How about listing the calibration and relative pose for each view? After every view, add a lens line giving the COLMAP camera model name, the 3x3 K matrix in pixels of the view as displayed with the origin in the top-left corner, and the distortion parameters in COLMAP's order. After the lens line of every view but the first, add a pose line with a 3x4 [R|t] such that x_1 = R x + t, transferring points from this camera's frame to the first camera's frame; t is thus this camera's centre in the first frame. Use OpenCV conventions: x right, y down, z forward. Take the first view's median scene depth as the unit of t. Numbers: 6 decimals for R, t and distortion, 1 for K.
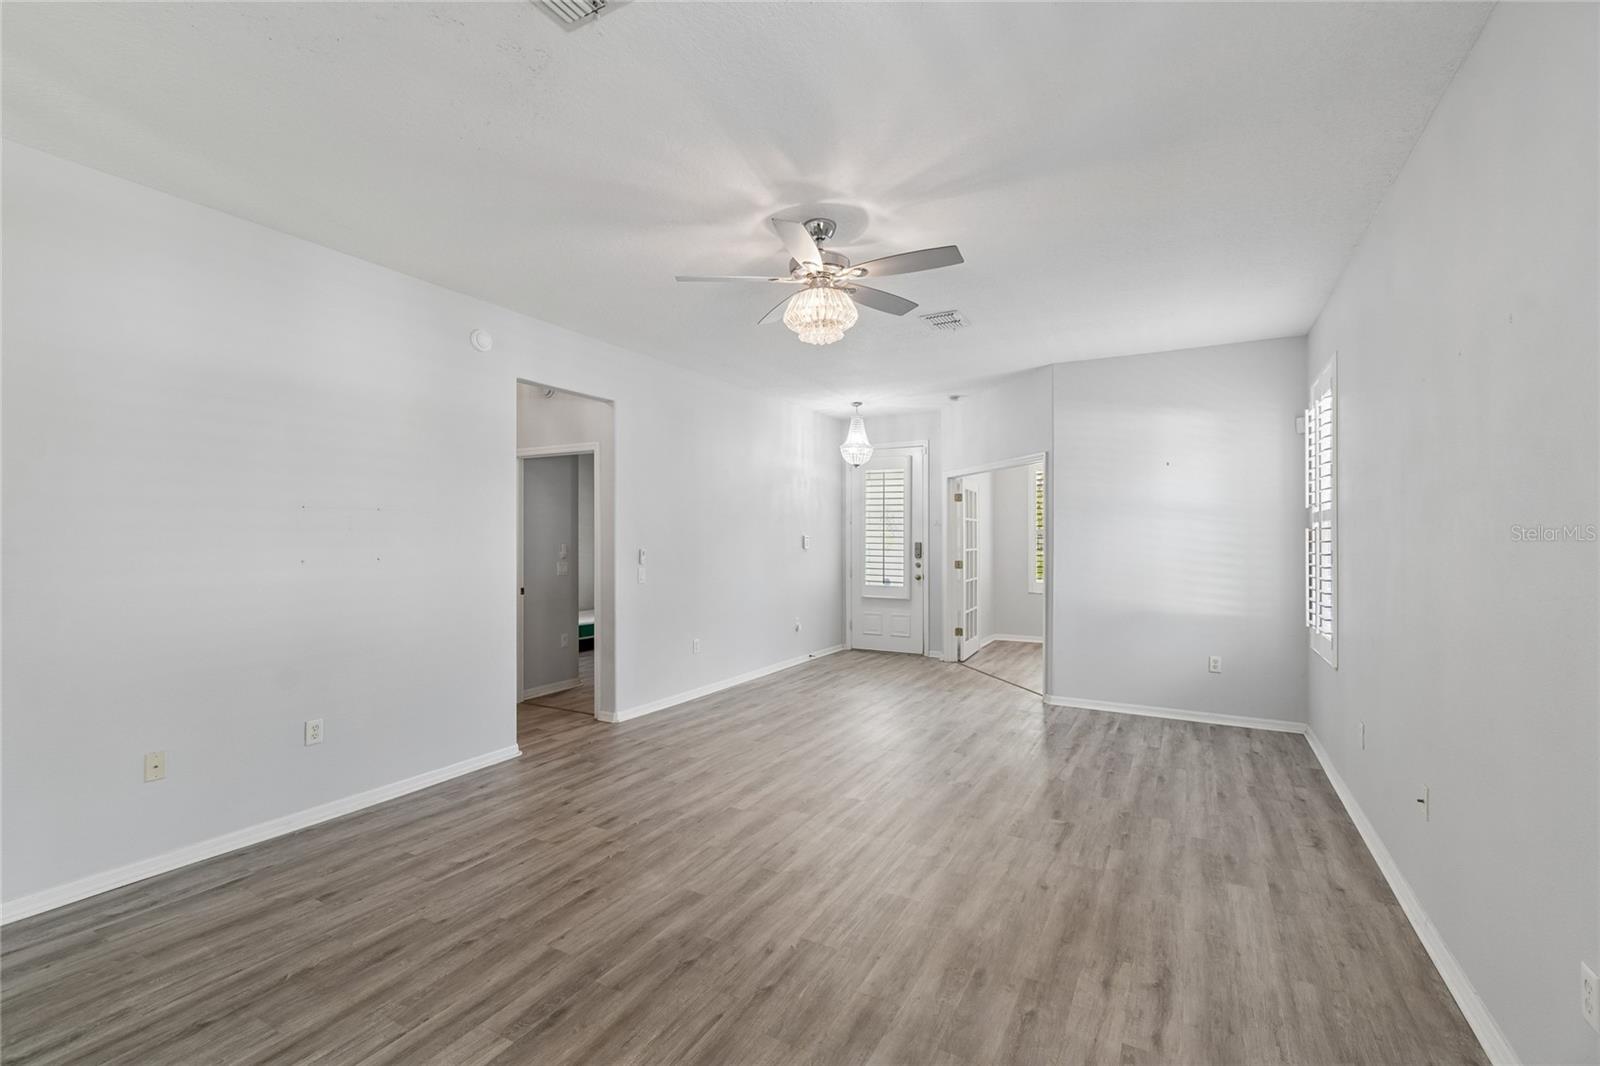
lens RADIAL K [[706.0, 0, 786.5], [0, 706.0, 537.3], [0, 0, 1]] dist [0.001796, -0.000343]
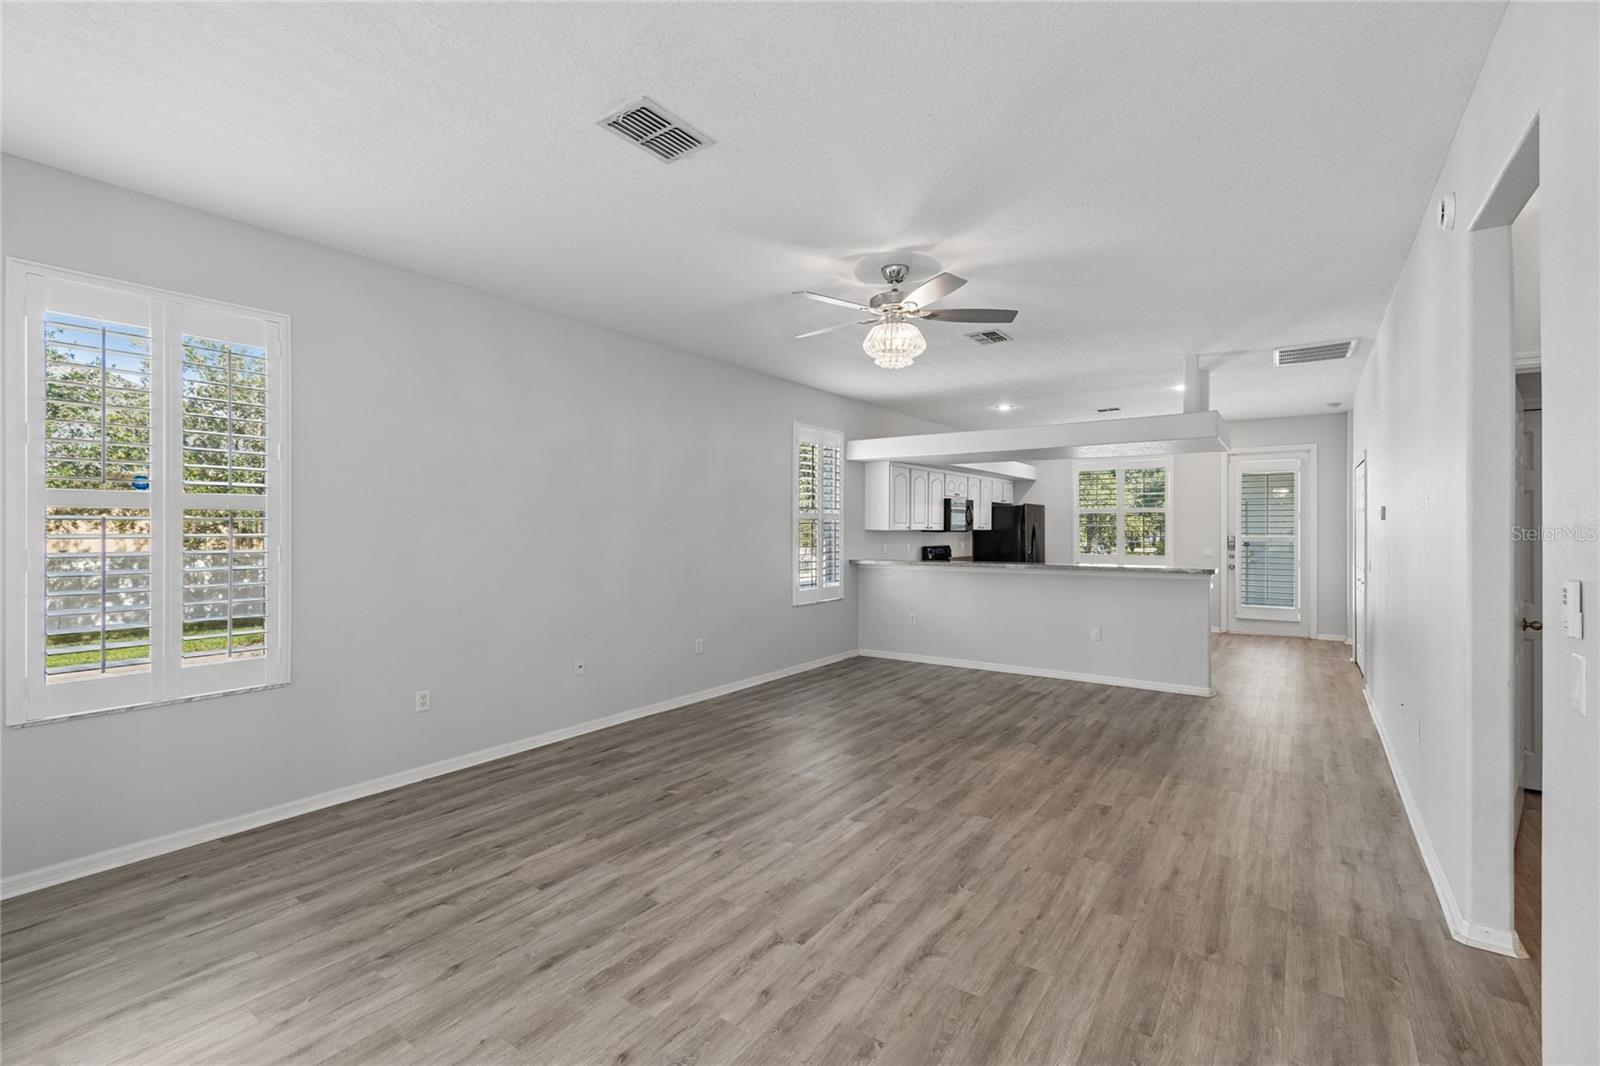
lens RADIAL K [[706.7, 0, 783.4], [0, 706.7, 531.0], [0, 0, 1]] dist [0.006662, -0.006778]
pose [[-0.993093, -0.001231, 0.117324, 0.094827], [-0.000755, 0.999991, 0.004102, -0.004389], [-0.117328, 0.003985, -0.993085, 2.215613]]
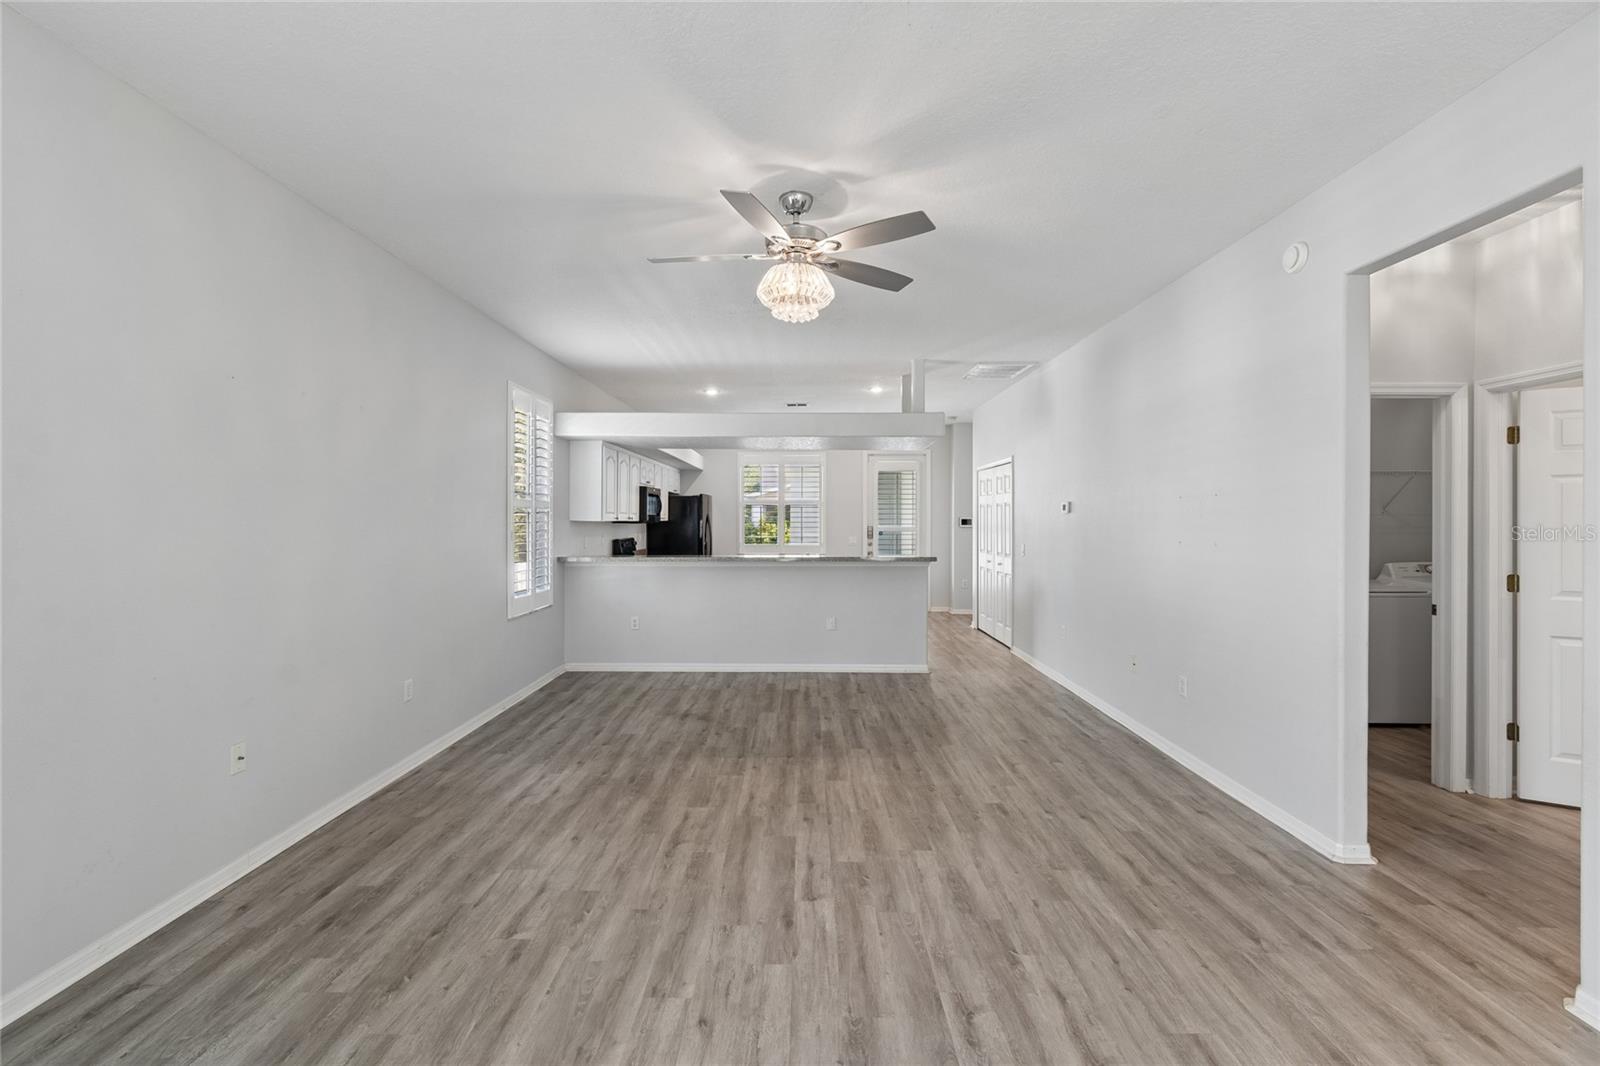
lens RADIAL K [[707.2, 0, 789.5], [0, 707.2, 528.9], [0, 0, 1]] dist [-0.000090, 0.000214]
pose [[-0.880257, 0.003488, -0.474484, 0.516412], [-0.003305, 0.999904, 0.013482, -0.004628], [0.474485, 0.013435, -0.880161, 1.853469]]
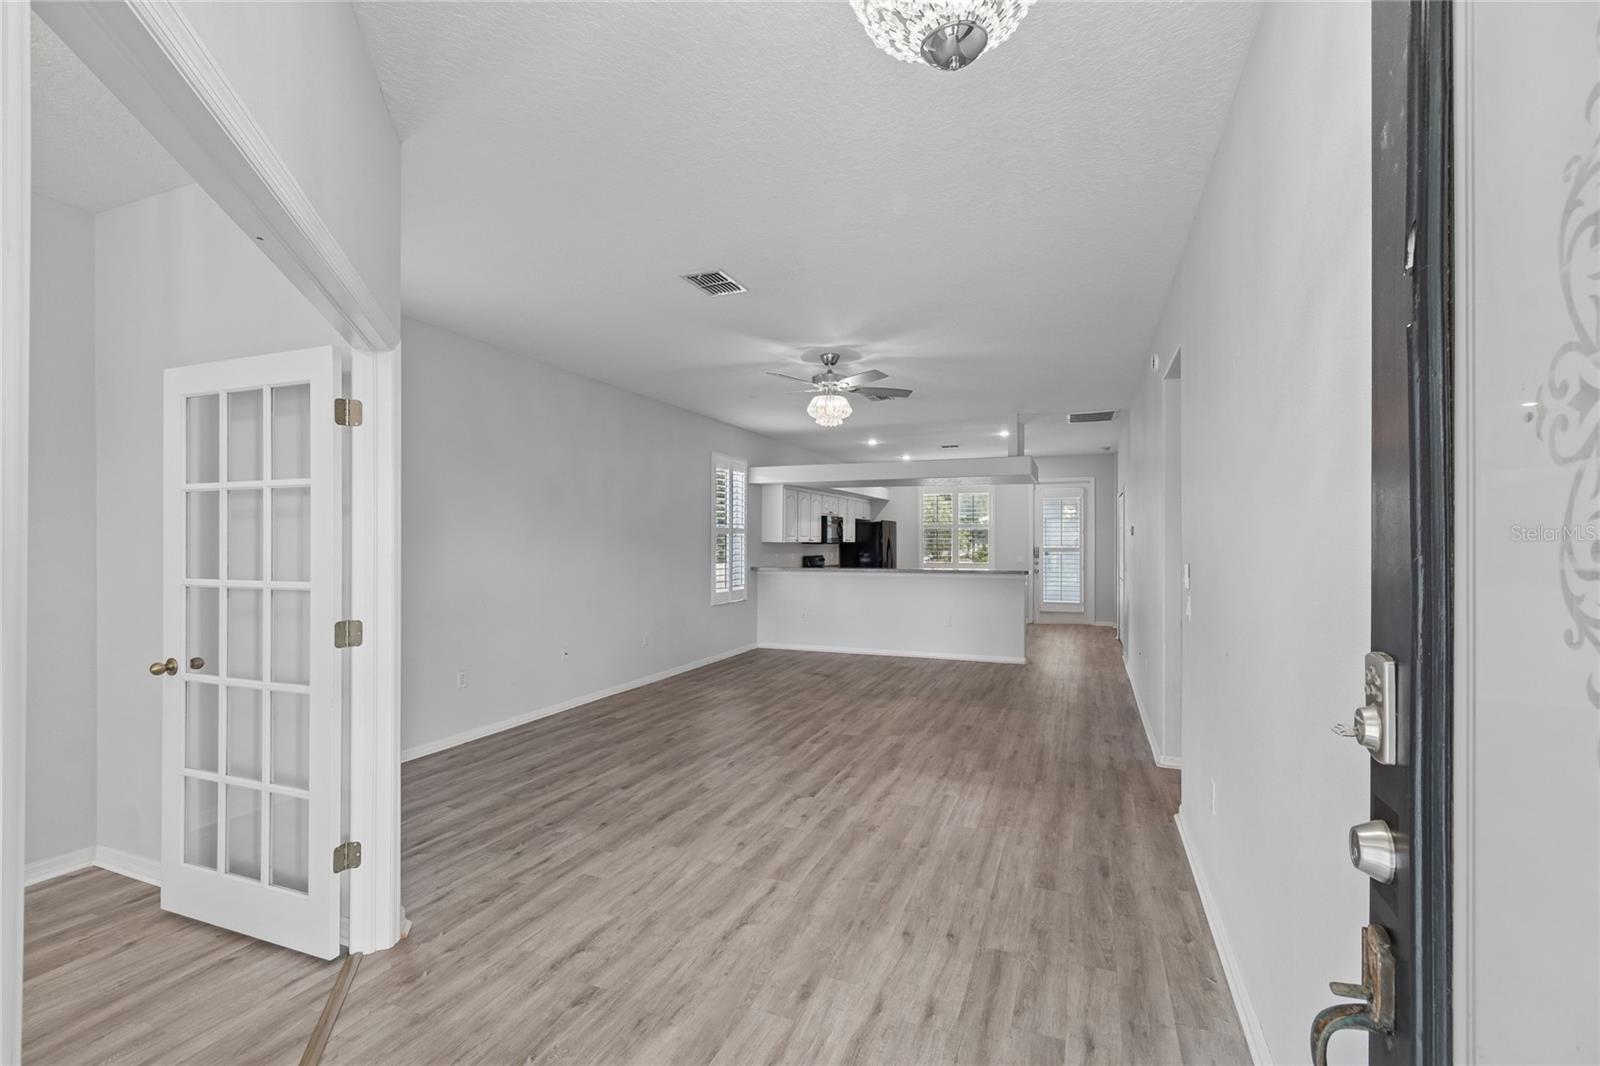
lens RADIAL K [[714.0, 0, 783.2], [0, 714.0, 544.9], [0, 0, 1]] dist [-0.000246, 0.000019]
pose [[-0.993509, -0.000914, -0.113752, 0.351021], [-0.001593, 0.999981, 0.005881, -0.004116], [0.113745, 0.006024, -0.993492, 2.676106]]
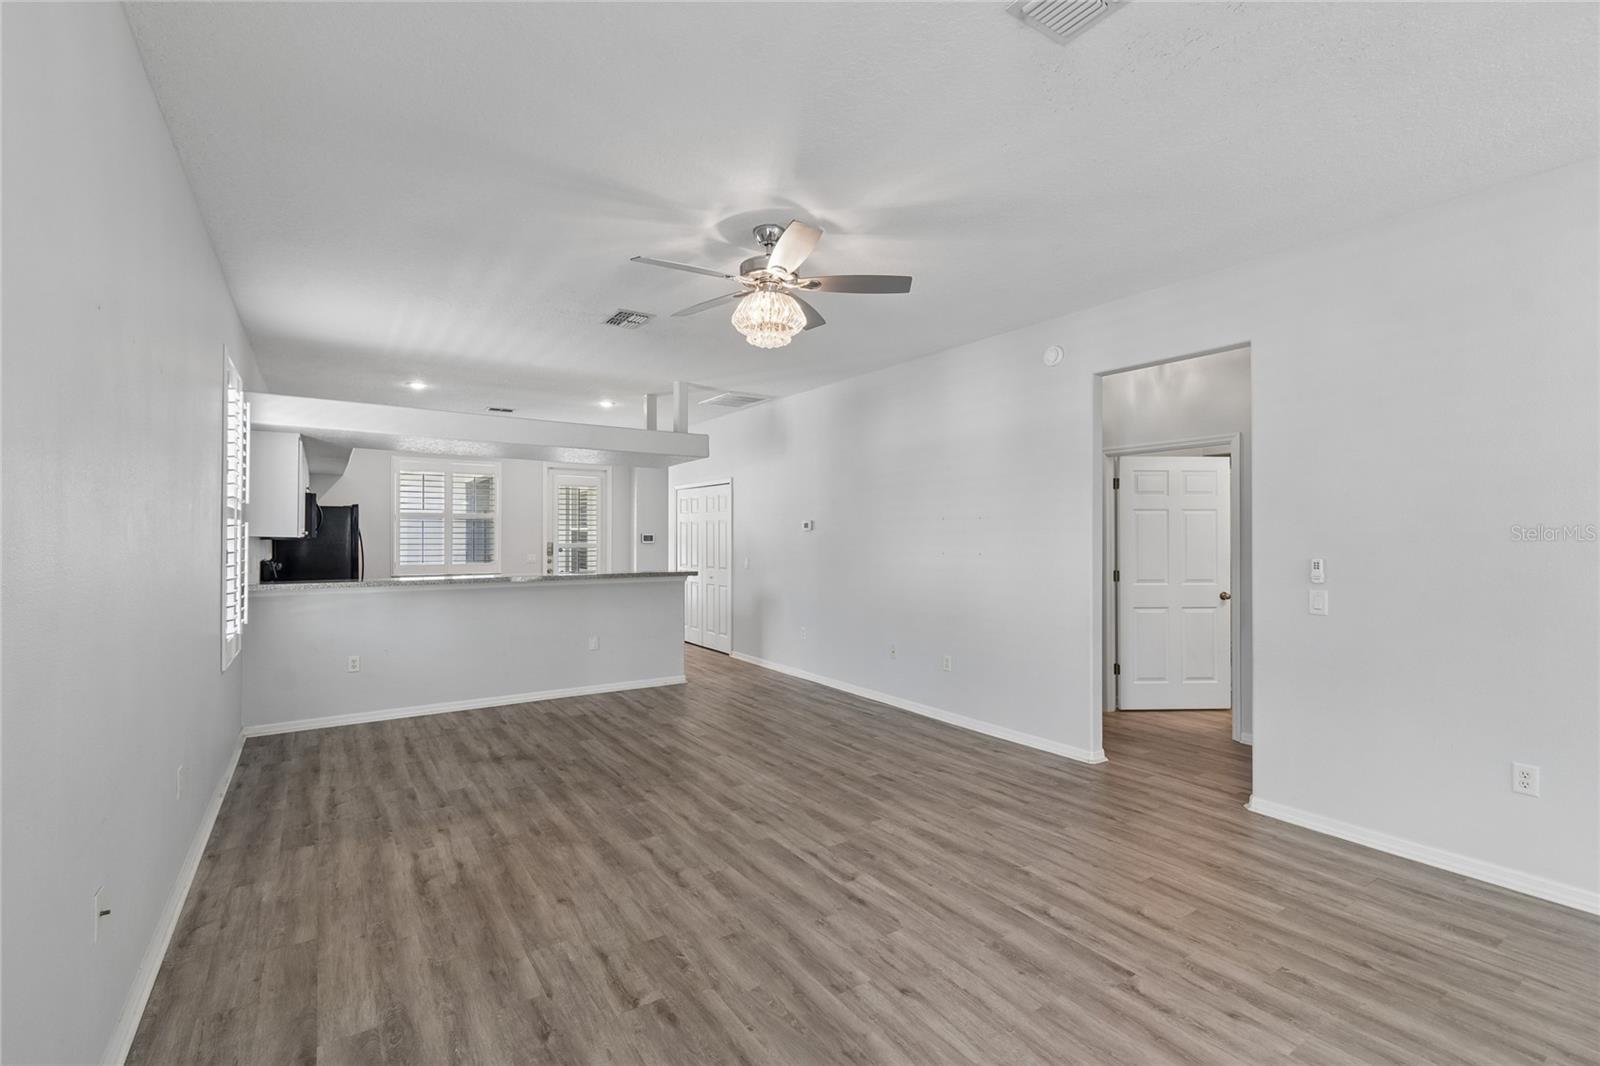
lens RADIAL K [[706.0, 0, 786.5], [0, 706.0, 537.3], [0, 0, 1]] dist [0.001796, -0.000343]
pose [[-0.453580, -0.002623, -0.891212, 0.944773], [-0.004317, 0.999990, -0.000746, 0.000067], [0.891205, 0.003509, -0.453587, 1.487897]]
